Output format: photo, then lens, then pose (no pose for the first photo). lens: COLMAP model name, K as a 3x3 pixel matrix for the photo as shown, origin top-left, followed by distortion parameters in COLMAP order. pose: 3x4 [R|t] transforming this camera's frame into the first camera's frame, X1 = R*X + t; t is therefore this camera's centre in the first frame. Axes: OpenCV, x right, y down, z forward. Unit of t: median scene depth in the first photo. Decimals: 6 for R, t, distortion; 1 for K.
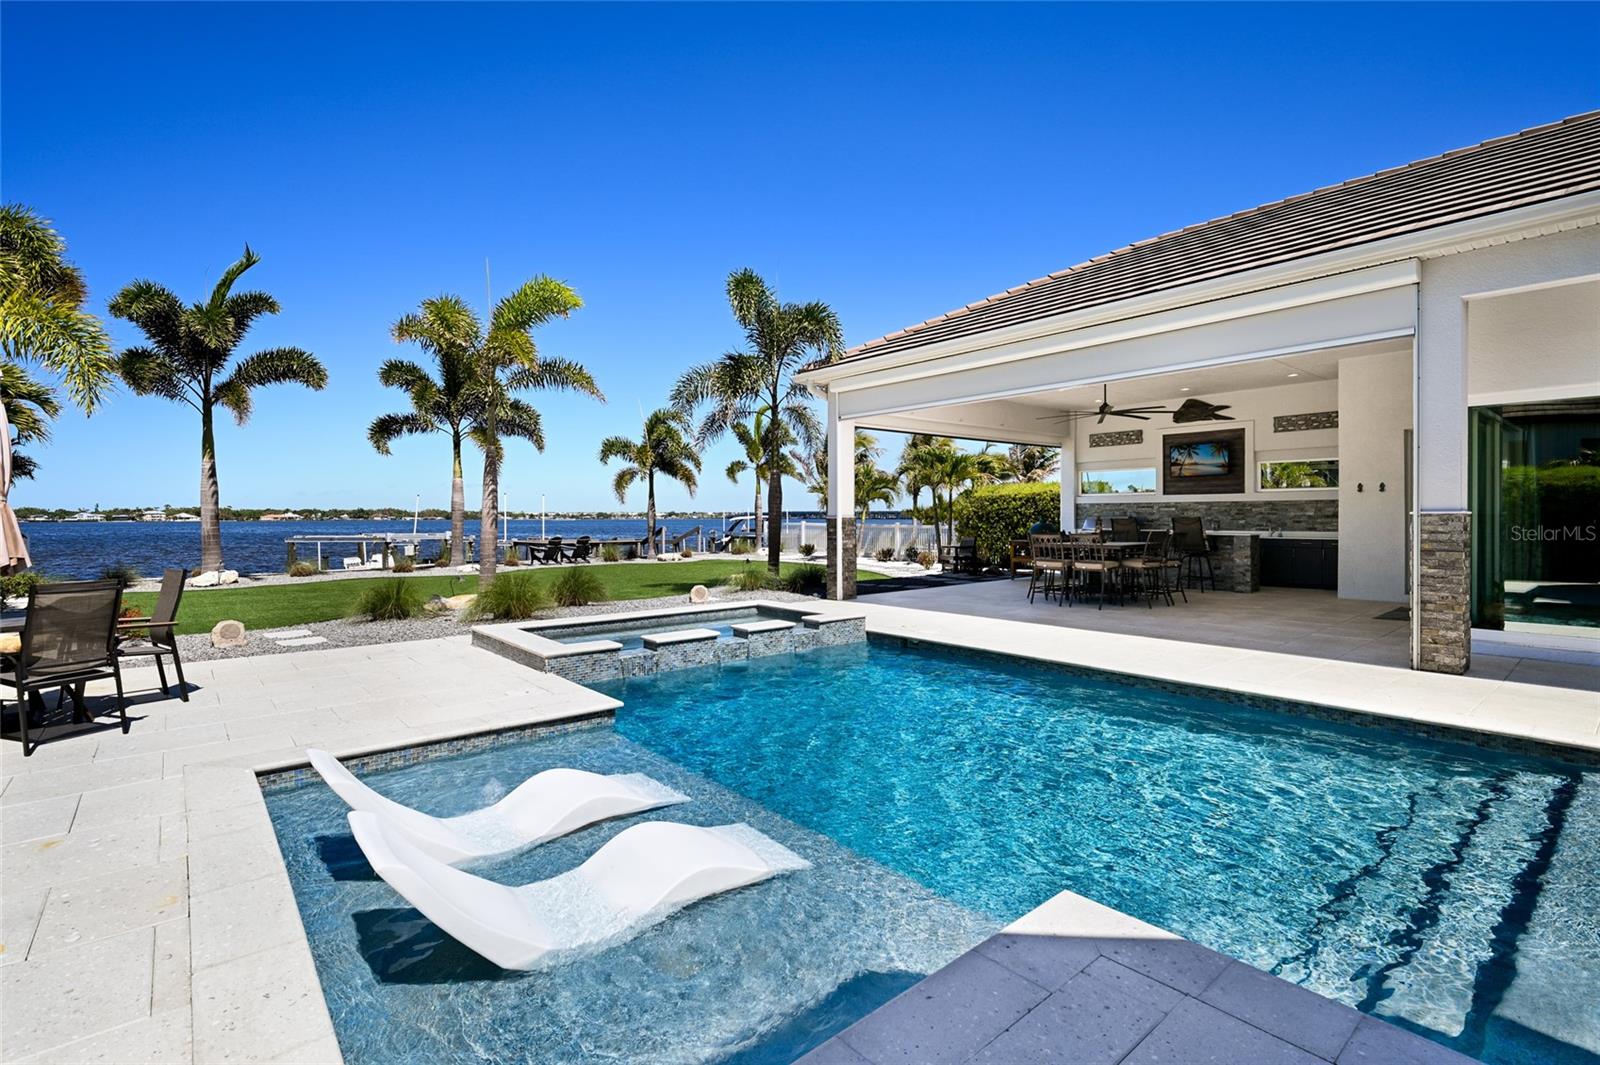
lens RADIAL K [[742.6, 0, 808.8], [0, 742.6, 526.5], [0, 0, 1]] dist [-0.004779, -0.000793]
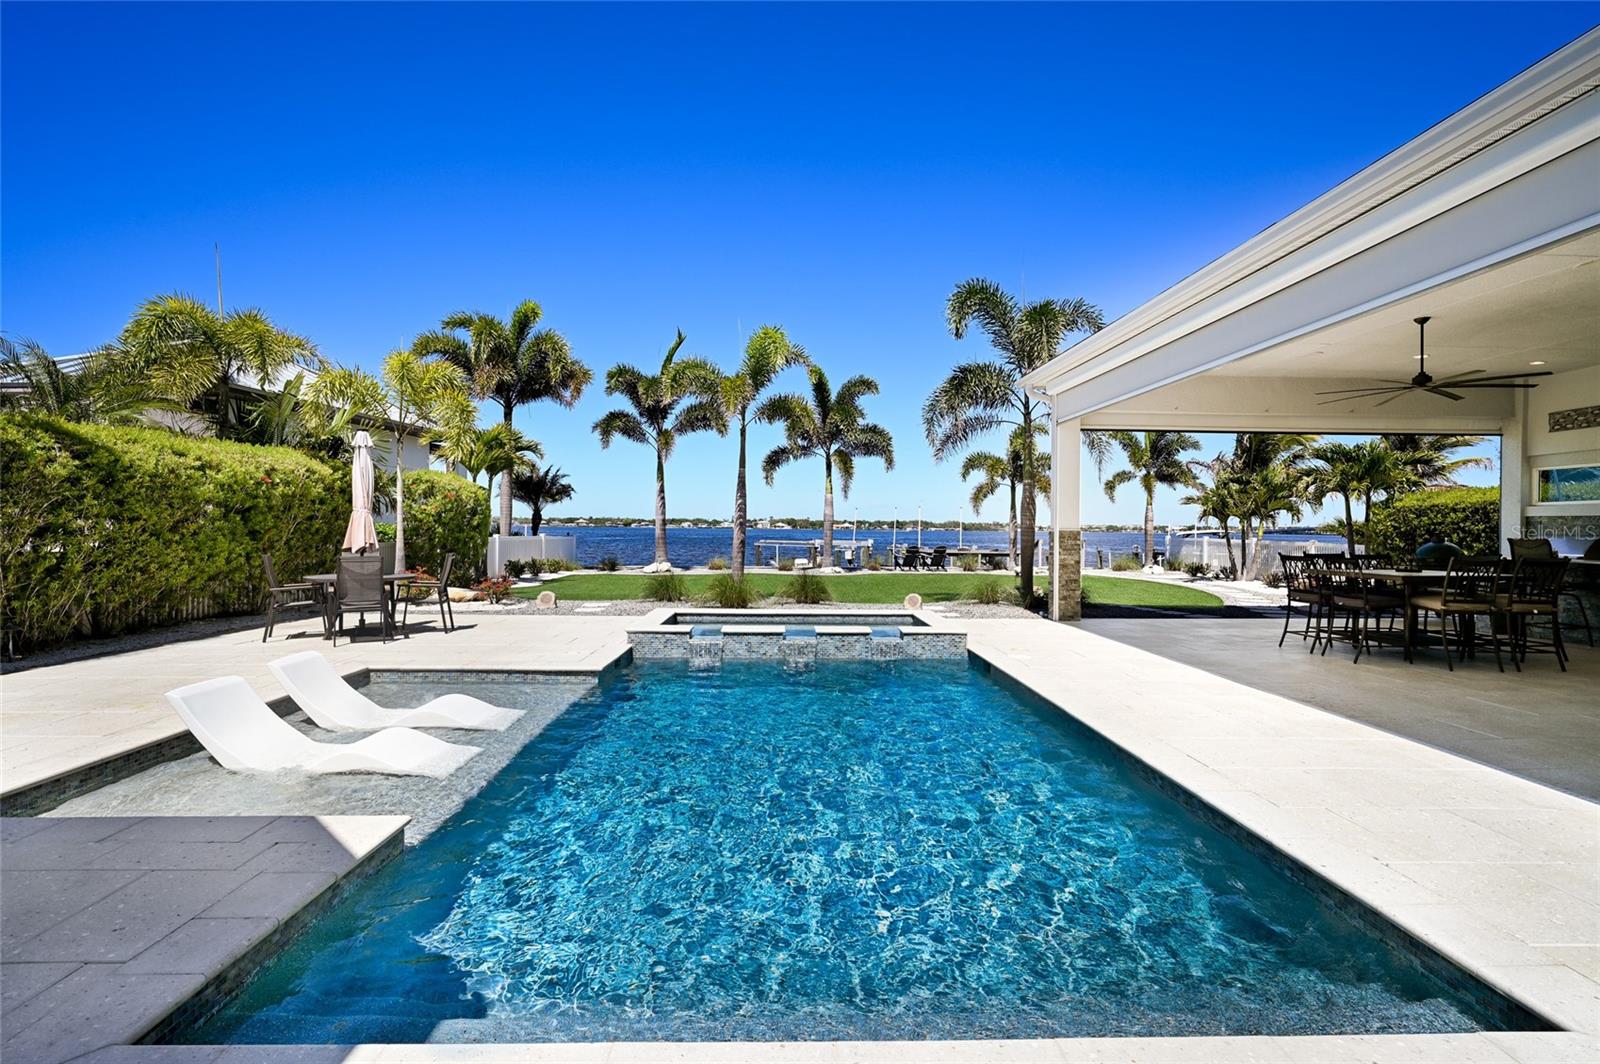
lens RADIAL K [[733.0, 0, 804.9], [0, 733.0, 534.3], [0, 0, 1]] dist [-0.006918, -0.000410]
pose [[0.780838, 0.017041, -0.624501, 0.291621], [-0.020849, 0.999782, 0.001213, -0.001730], [0.624386, 0.012073, 0.781023, 0.076804]]
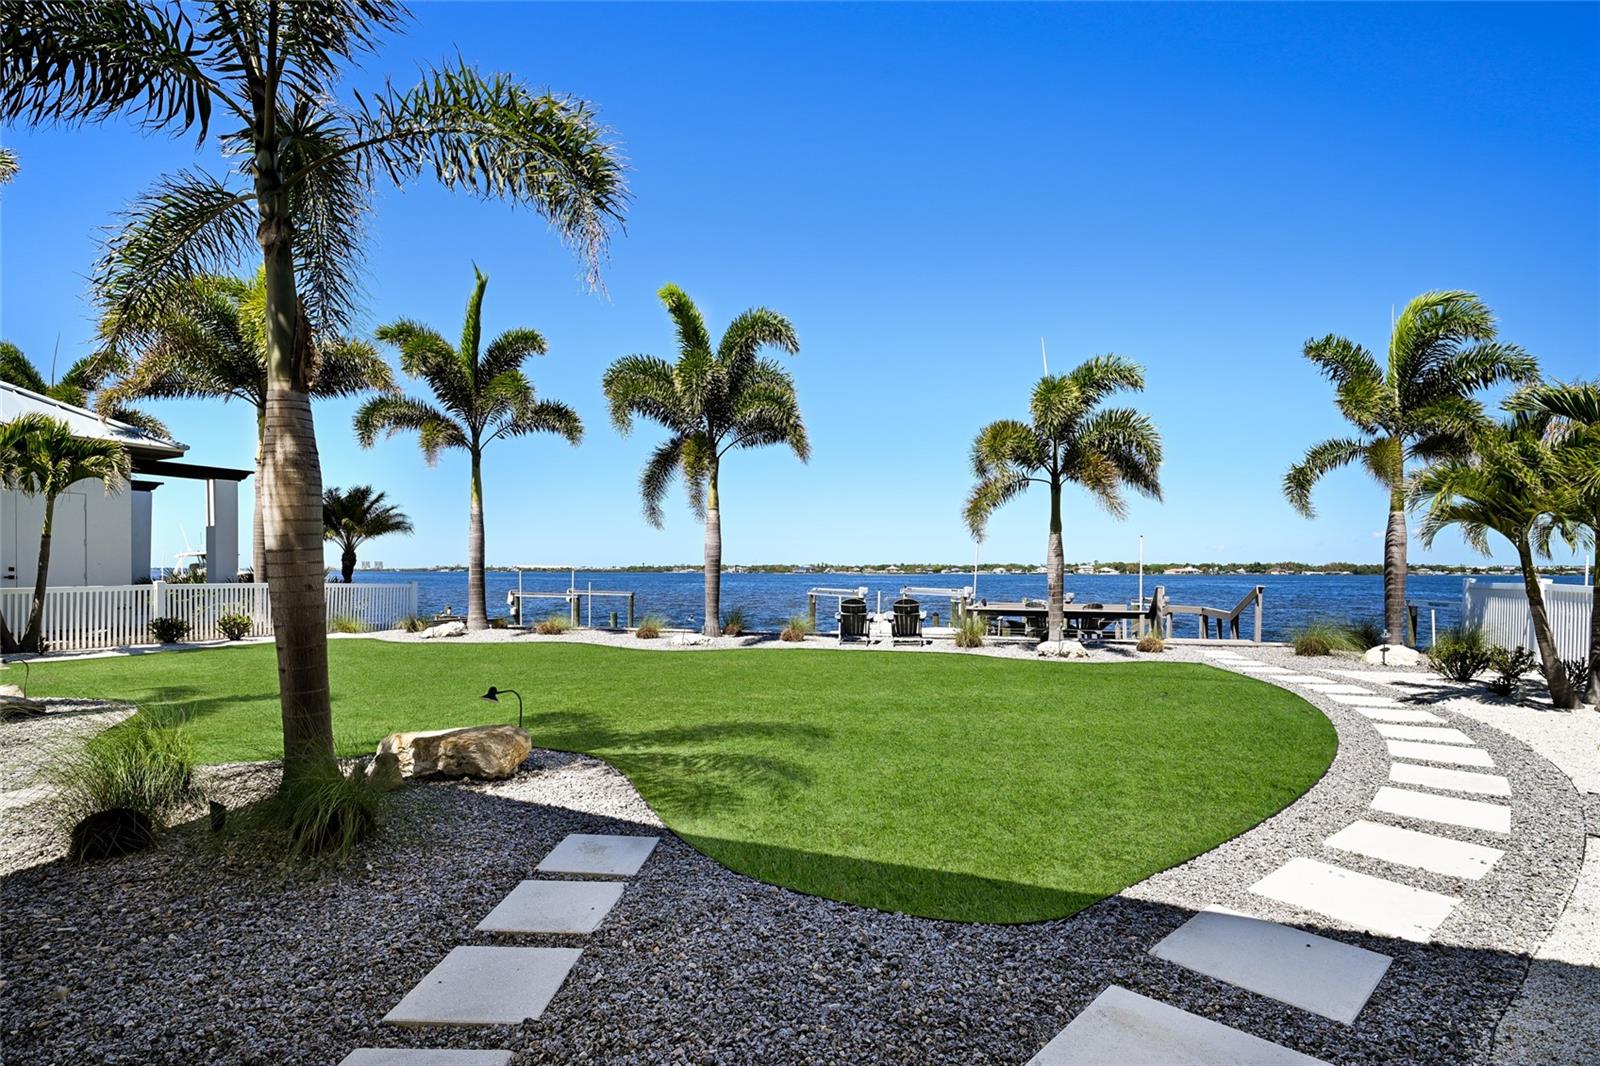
lens RADIAL K [[755.9, 0, 814.1], [0, 755.9, 593.9], [0, 0, 1]] dist [-0.002277, -0.000958]
pose [[0.462233, 0.029567, -0.886266, 0.273060], [-0.014442, 0.999562, 0.025815, -0.008231], [0.886641, 0.000867, 0.462457, 0.949601]]
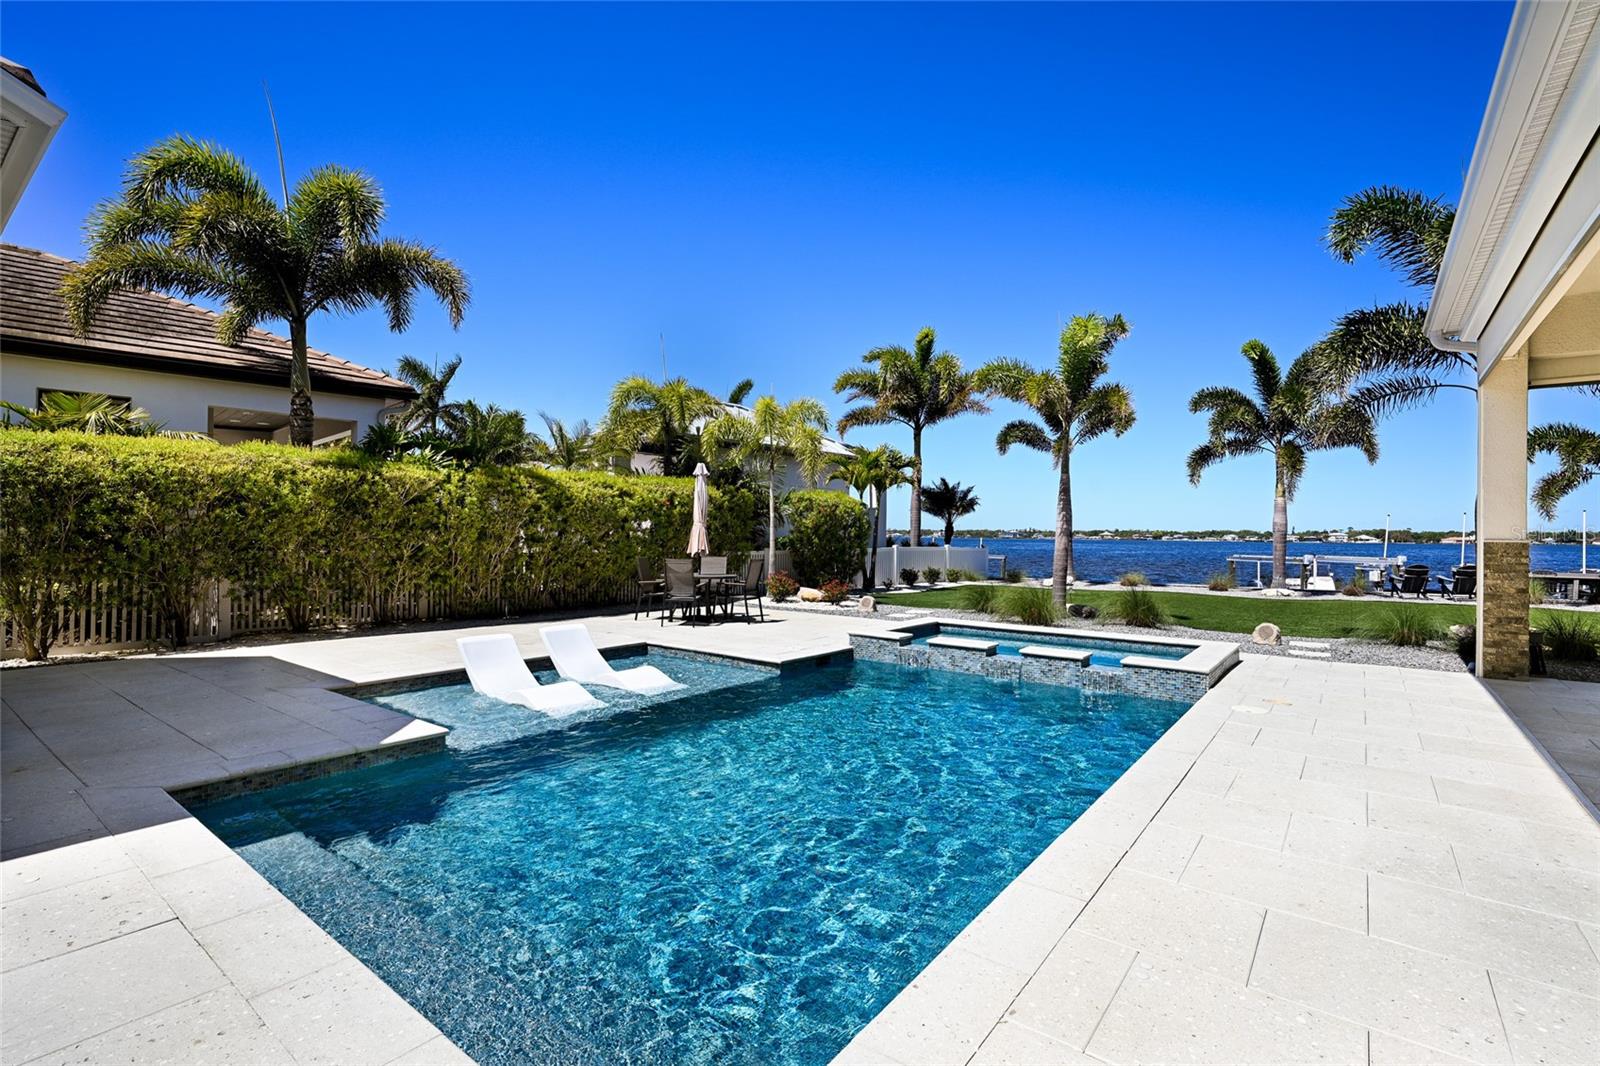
lens RADIAL K [[733.0, 0, 804.9], [0, 733.0, 535.3], [0, 0, 1]] dist [-0.006918, -0.000410]
pose [[0.202549, 0.005290, -0.979258, 0.414230], [-0.022883, 0.999738, 0.000667, -0.004298], [0.979005, 0.022273, 0.202617, 0.264426]]
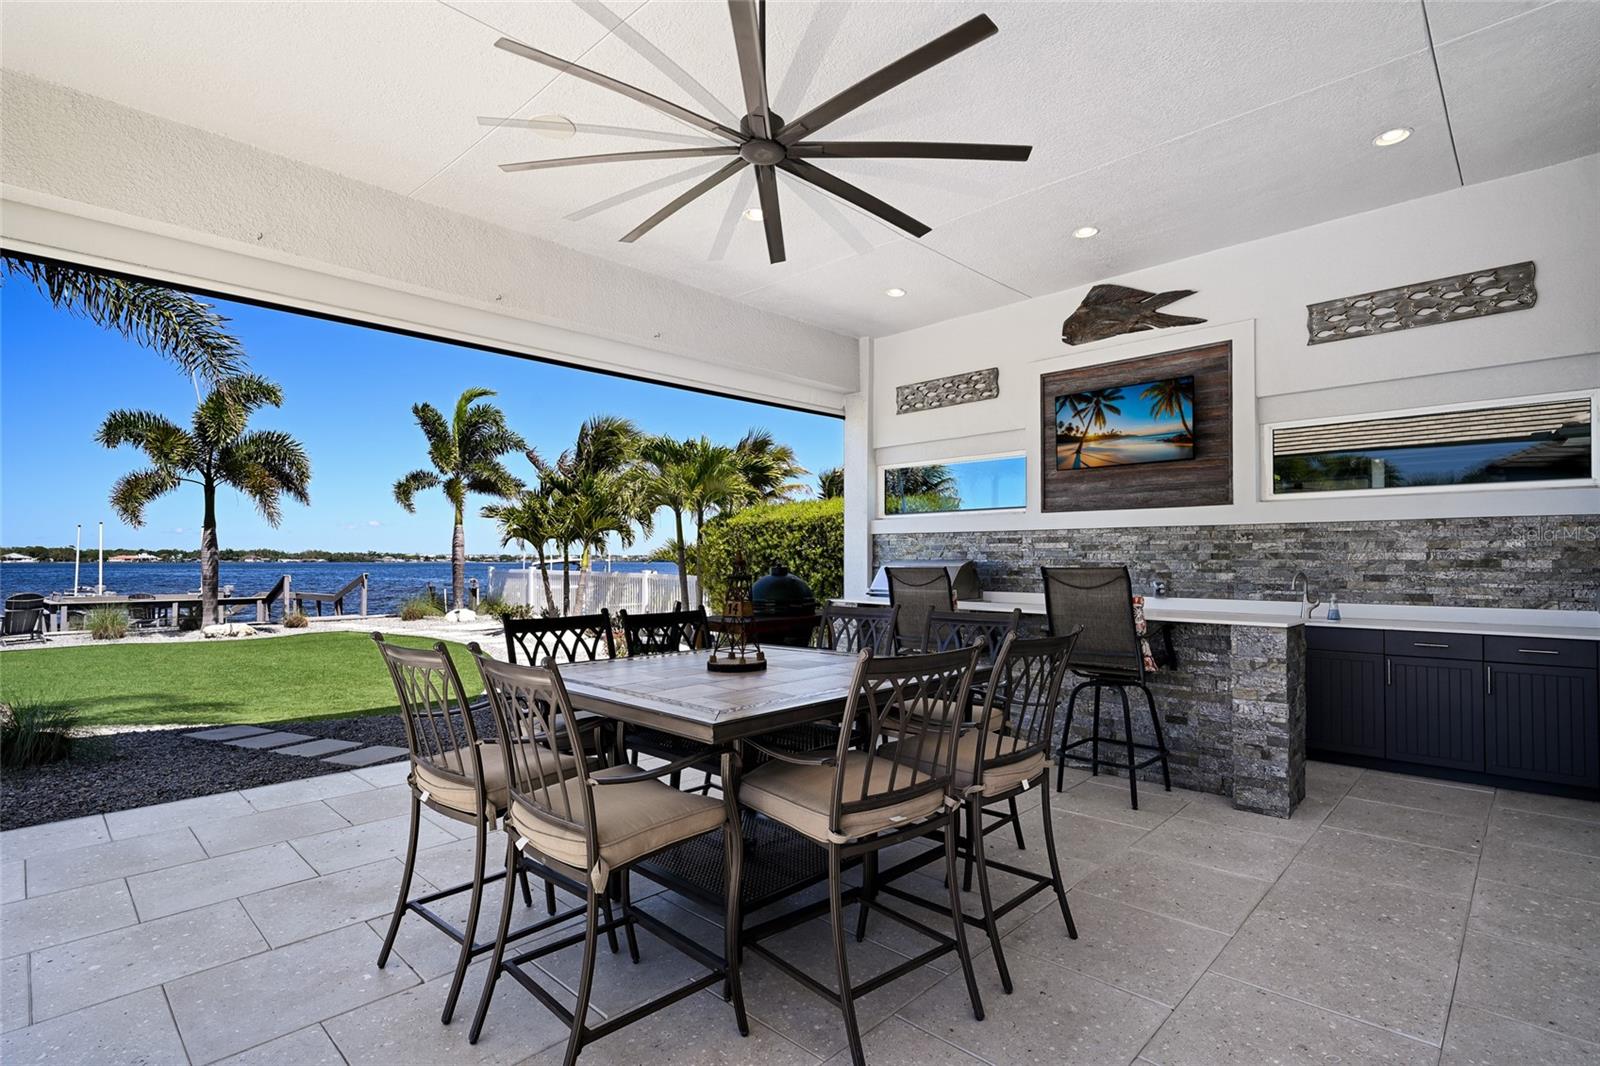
lens RADIAL K [[765.3, 0, 795.5], [0, 765.3, 554.3], [0, 0, 1]] dist [-0.002860, -0.001629]
pose [[0.996648, 0.004973, 0.081654, 0.302332], [-0.003216, 0.999761, -0.021630, -0.008131], [-0.081742, 0.021295, 0.996426, 0.575134]]
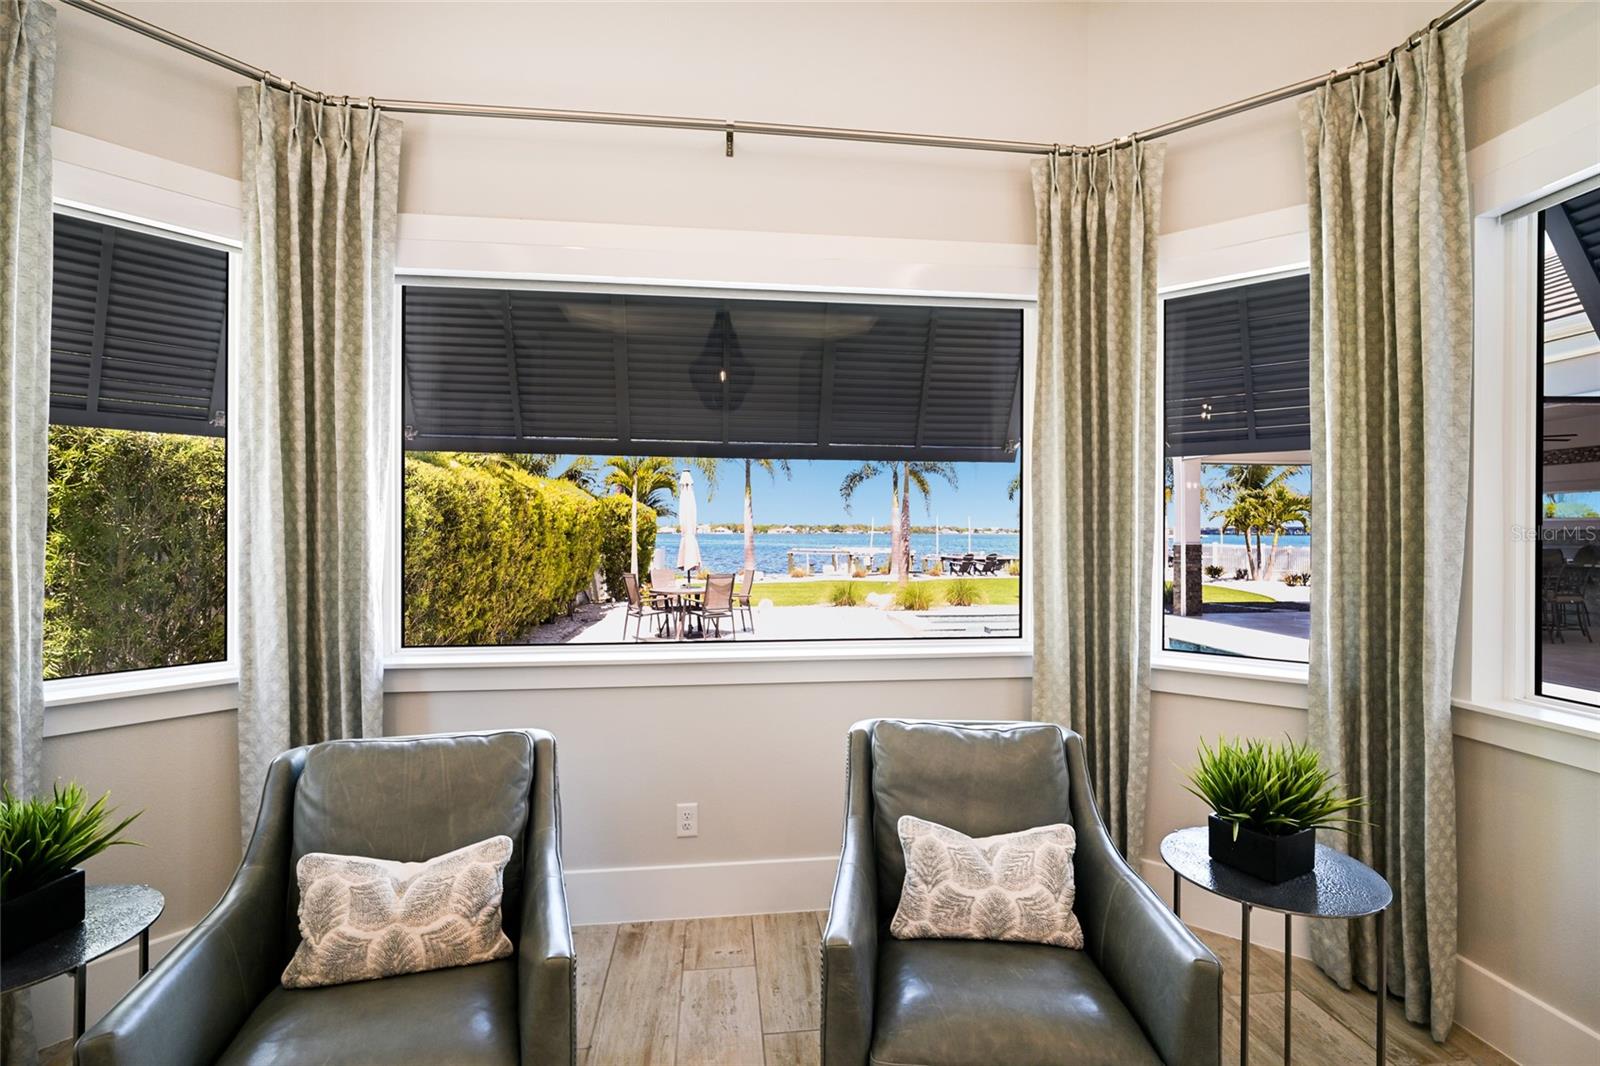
lens RADIAL K [[737.1, 0, 815.9], [0, 737.1, 541.3], [0, 0, 1]] dist [-0.001397, -0.000871]
pose [[0.840558, 0.011839, -0.541592, 0.144695], [-0.011492, 0.999926, 0.004022, -0.011755], [0.541600, 0.002843, 0.840632, -0.220292]]
